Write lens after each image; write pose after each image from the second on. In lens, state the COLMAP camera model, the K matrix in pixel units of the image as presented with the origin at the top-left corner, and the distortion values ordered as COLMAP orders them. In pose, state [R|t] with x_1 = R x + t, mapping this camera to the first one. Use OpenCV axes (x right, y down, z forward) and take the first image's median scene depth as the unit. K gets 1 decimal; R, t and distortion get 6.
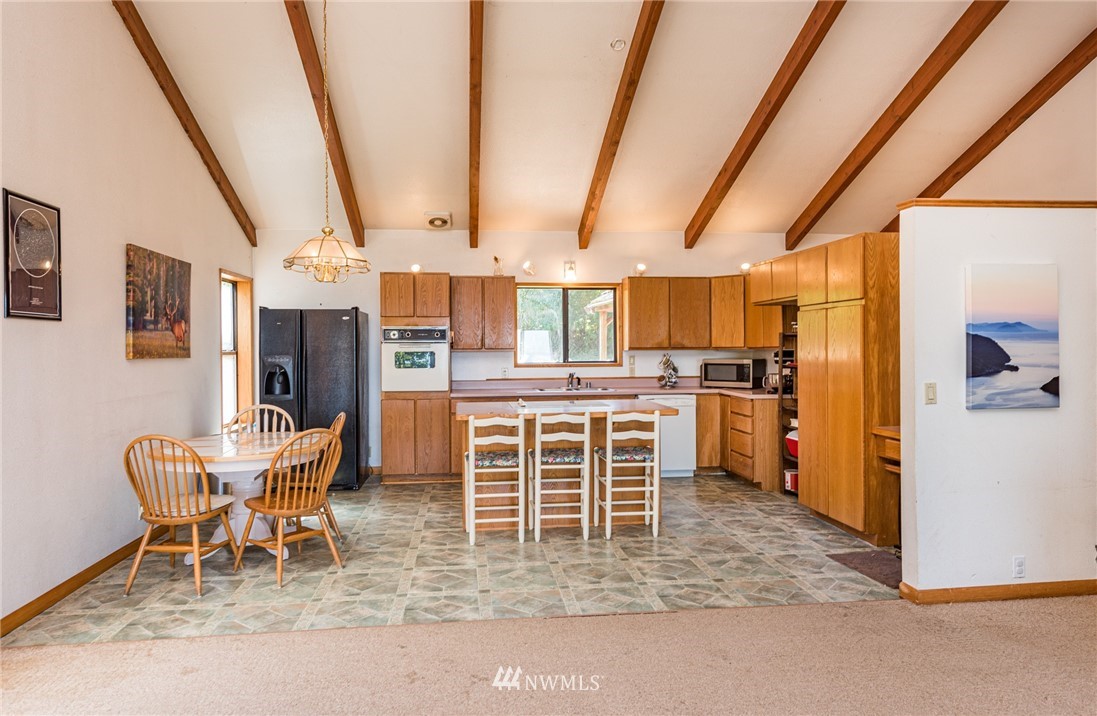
lens RADIAL K [[694.5, 0, 542.0], [0, 694.5, 357.9], [0, 0, 1]] dist [0.019402, -0.002531]
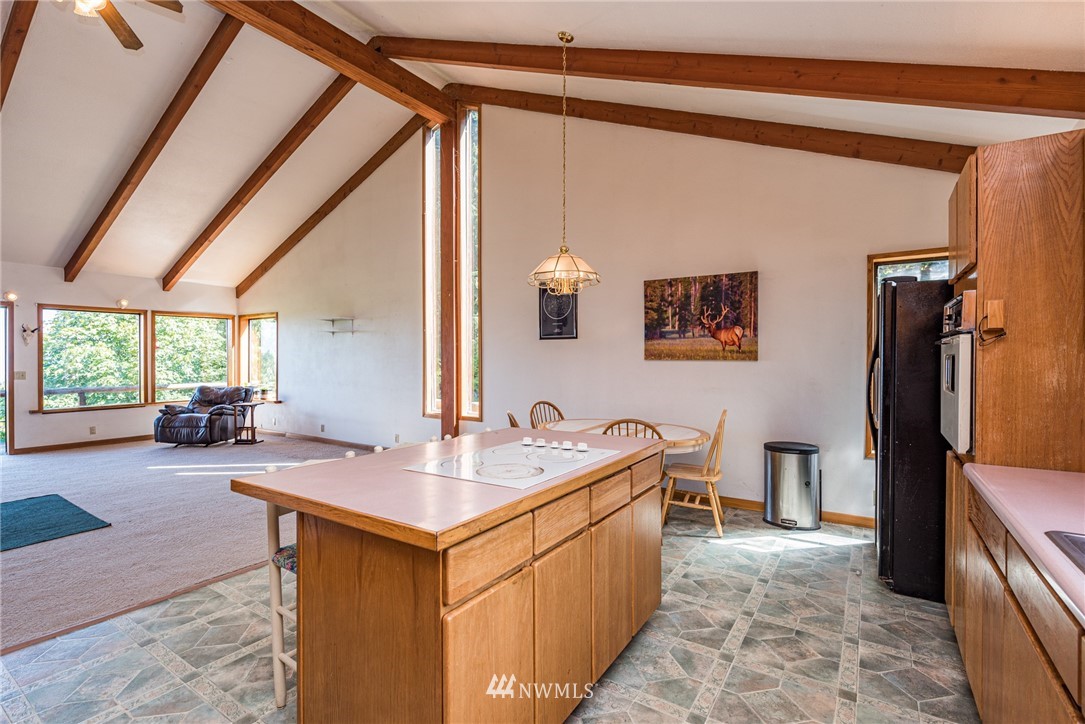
lens RADIAL K [[502.7, 0, 539.2], [0, 502.7, 362.8], [0, 0, 1]] dist [0.002991, -0.002543]
pose [[-0.647473, 0.013043, -0.761977, 0.250477], [-0.005785, 0.999741, 0.022029, -0.009982], [0.762066, 0.018671, -0.647230, 1.075903]]
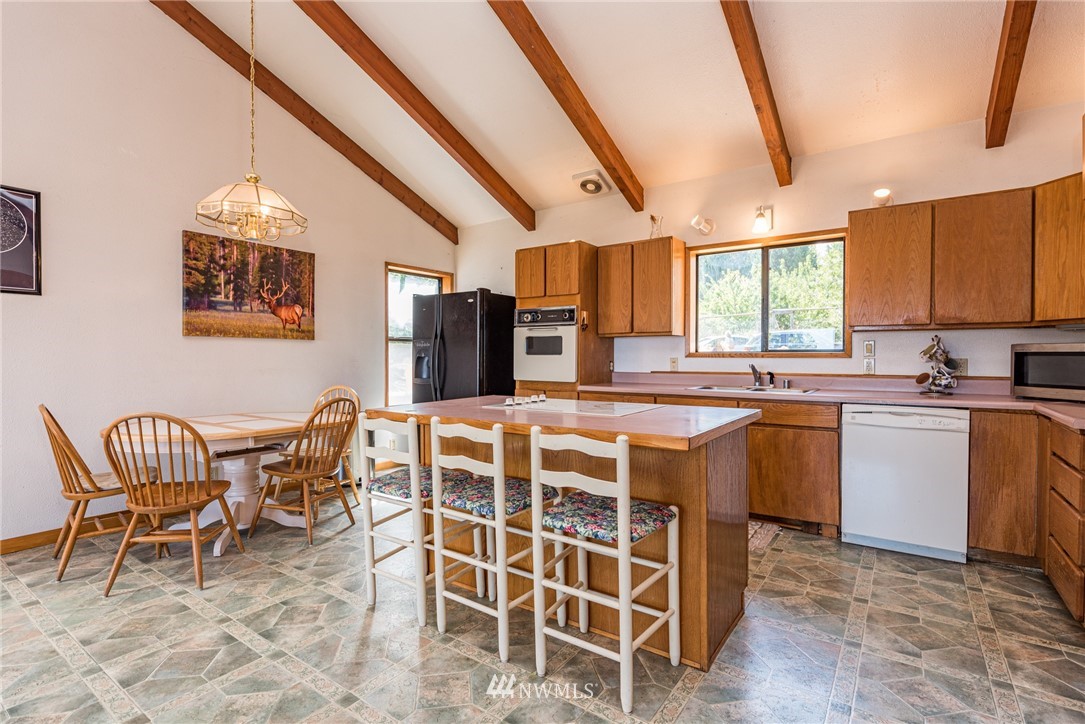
lens RADIAL K [[519.2, 0, 546.5], [0, 519.2, 359.1], [0, 0, 1]] dist [-0.002043, -0.000127]
pose [[0.744437, 0.010809, -0.667605, 0.268708], [-0.015765, 0.999875, -0.001392, 0.022116], [0.667506, 0.011561, 0.744515, 0.550482]]
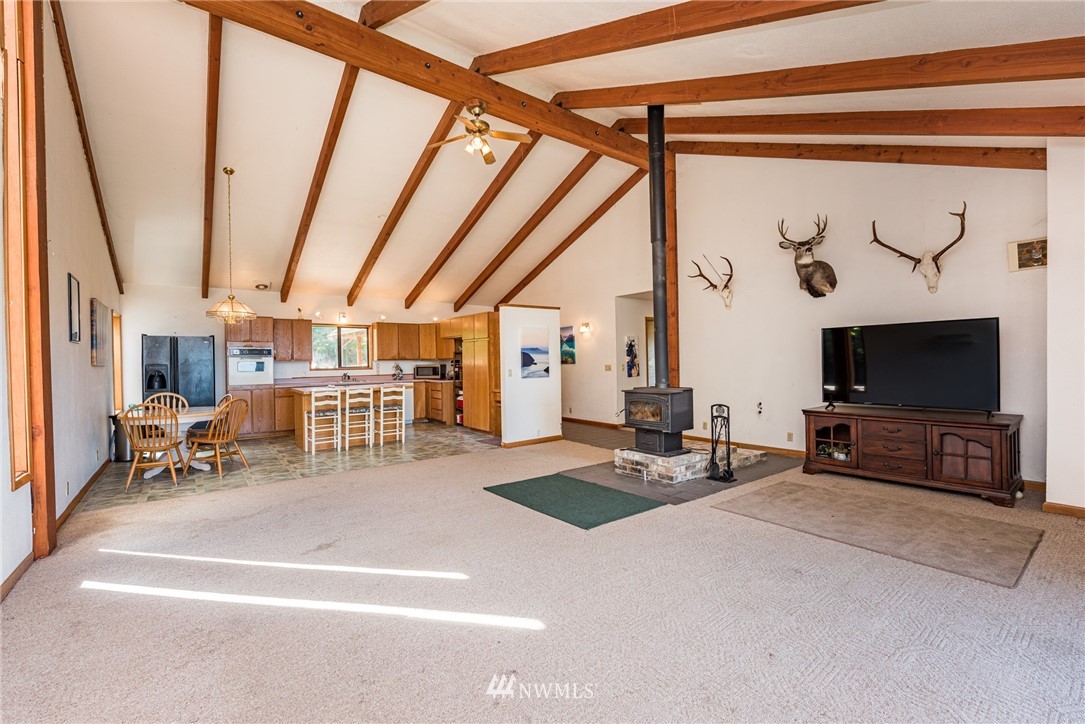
lens RADIAL K [[466.1, 0, 540.7], [0, 466.1, 361.9], [0, 0, 1]] dist [-0.000607, 0.000059]
pose [[0.858442, -0.008379, 0.512843, -0.168615], [0.016716, 0.999792, -0.011644, 0.017393], [-0.512639, 0.018568, 0.858404, -0.380688]]
